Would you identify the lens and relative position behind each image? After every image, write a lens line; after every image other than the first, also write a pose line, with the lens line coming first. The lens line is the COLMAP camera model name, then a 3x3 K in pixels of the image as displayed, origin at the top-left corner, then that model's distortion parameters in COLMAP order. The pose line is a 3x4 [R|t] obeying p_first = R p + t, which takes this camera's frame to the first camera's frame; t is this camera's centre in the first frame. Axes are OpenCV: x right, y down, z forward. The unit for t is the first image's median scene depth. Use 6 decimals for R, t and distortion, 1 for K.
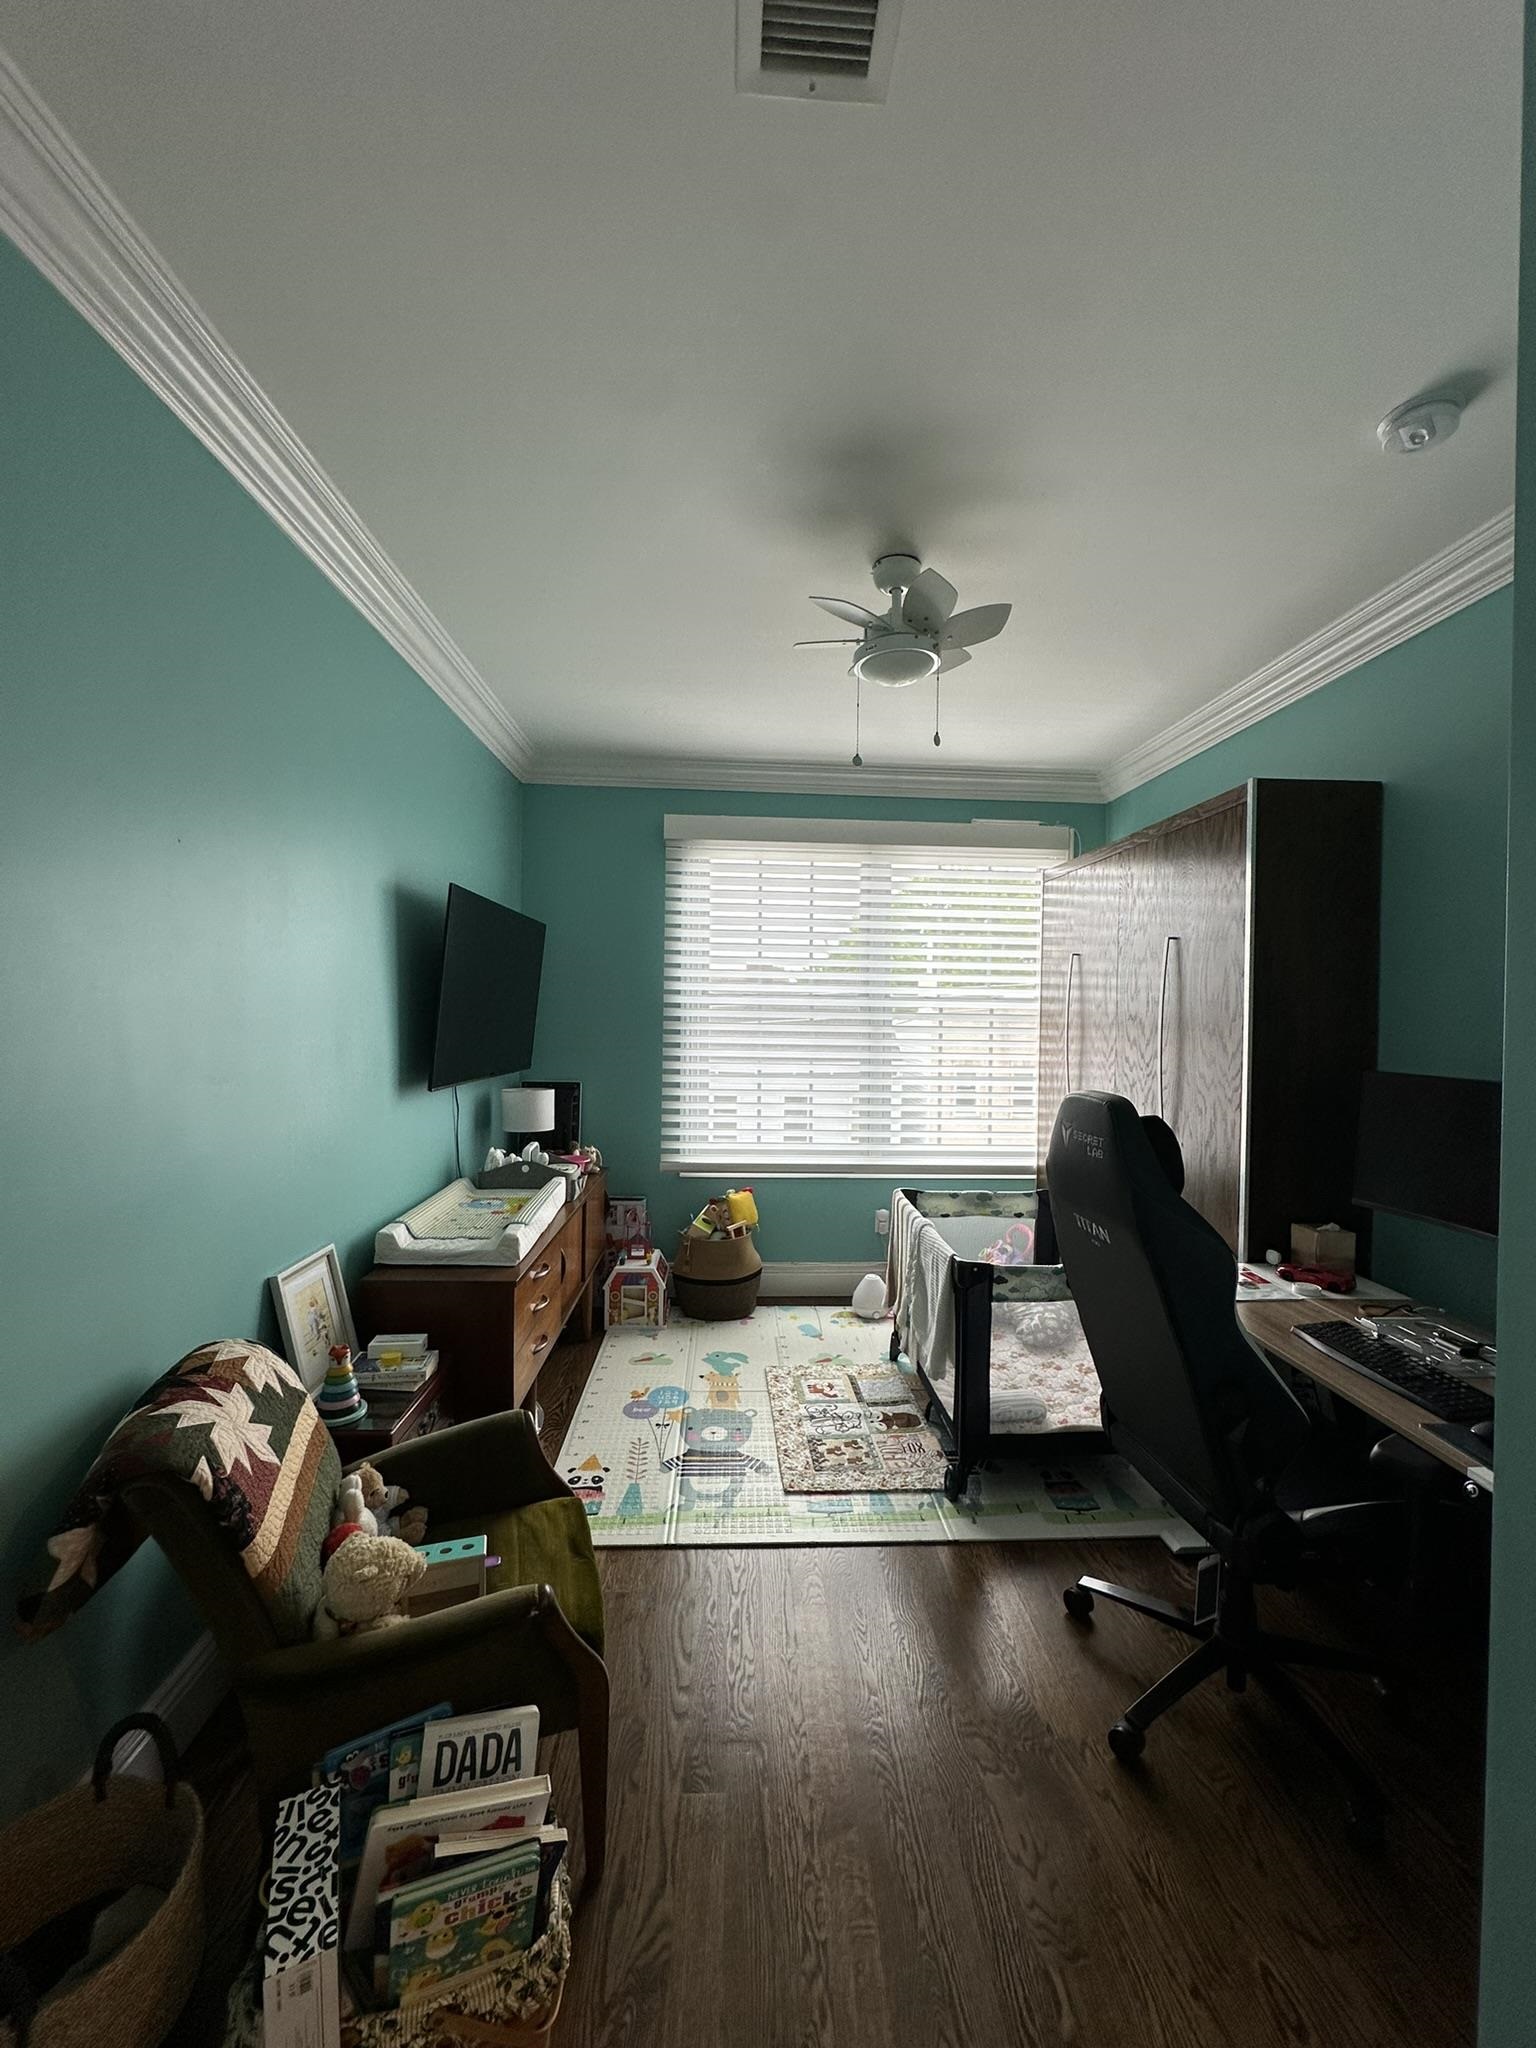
lens RADIAL K [[815.1, 0, 771.0], [0, 815.1, 1021.4], [0, 0, 1]] dist [-0.004678, 0.001294]
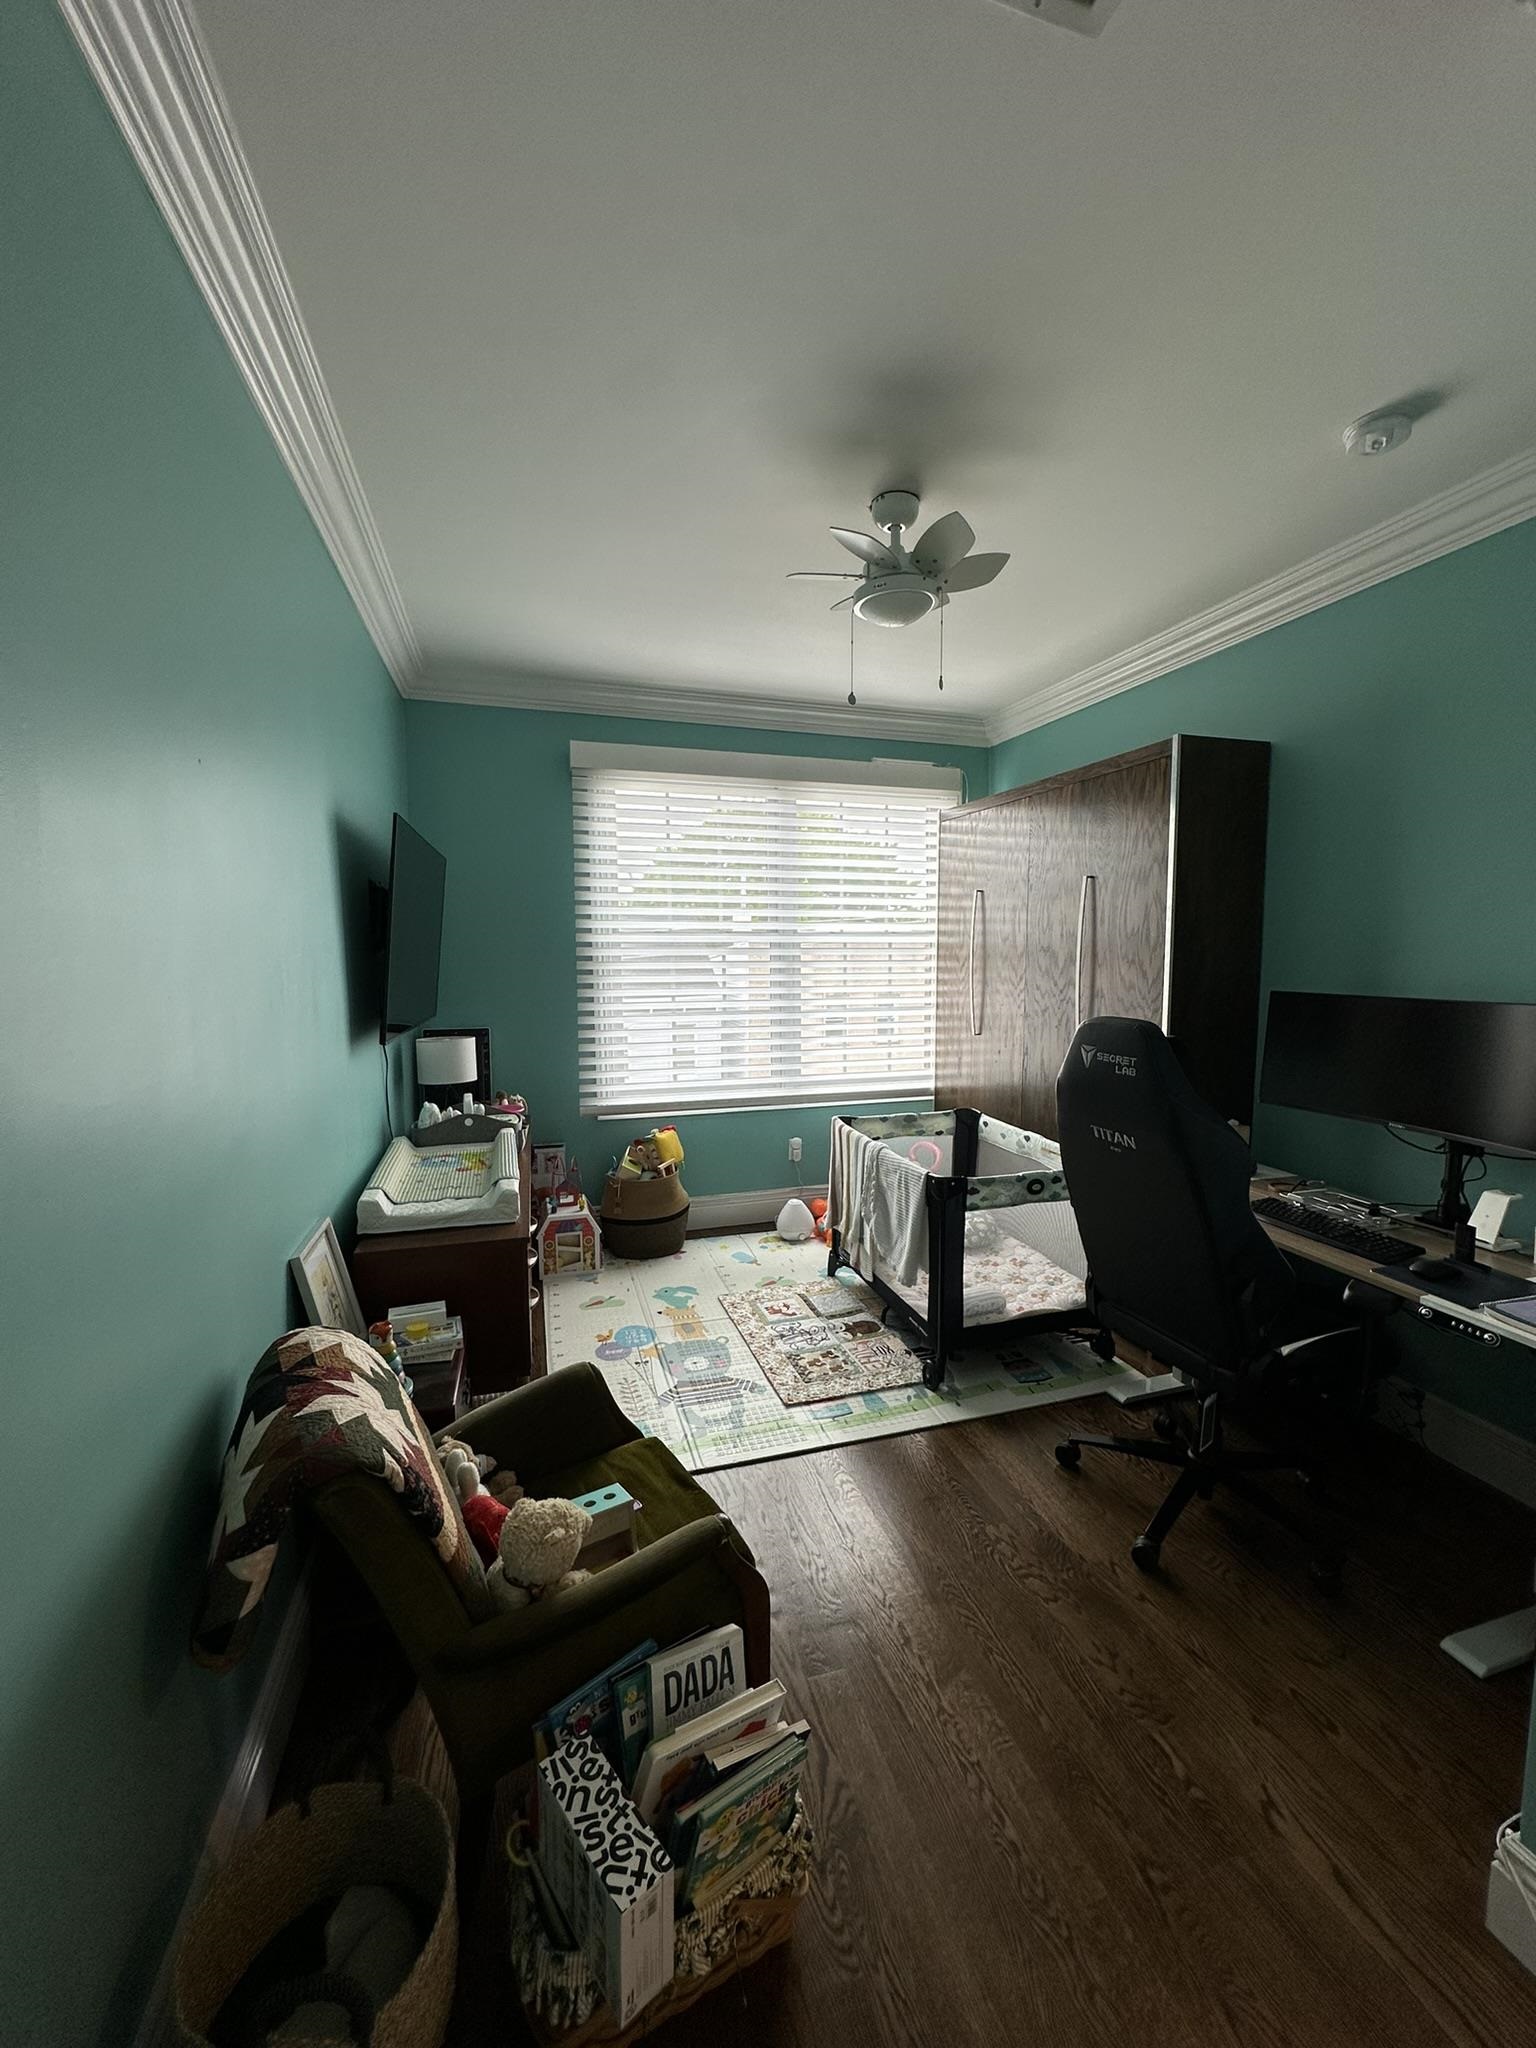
lens RADIAL K [[815.1, 0, 772.6], [0, 815.1, 1021.2], [0, 0, 1]] dist [-0.004678, 0.001294]
pose [[0.969917, -0.039398, 0.240227, -0.261487], [0.020036, 0.996388, 0.082518, -0.008647], [-0.242610, -0.075222, 0.967203, 0.019711]]
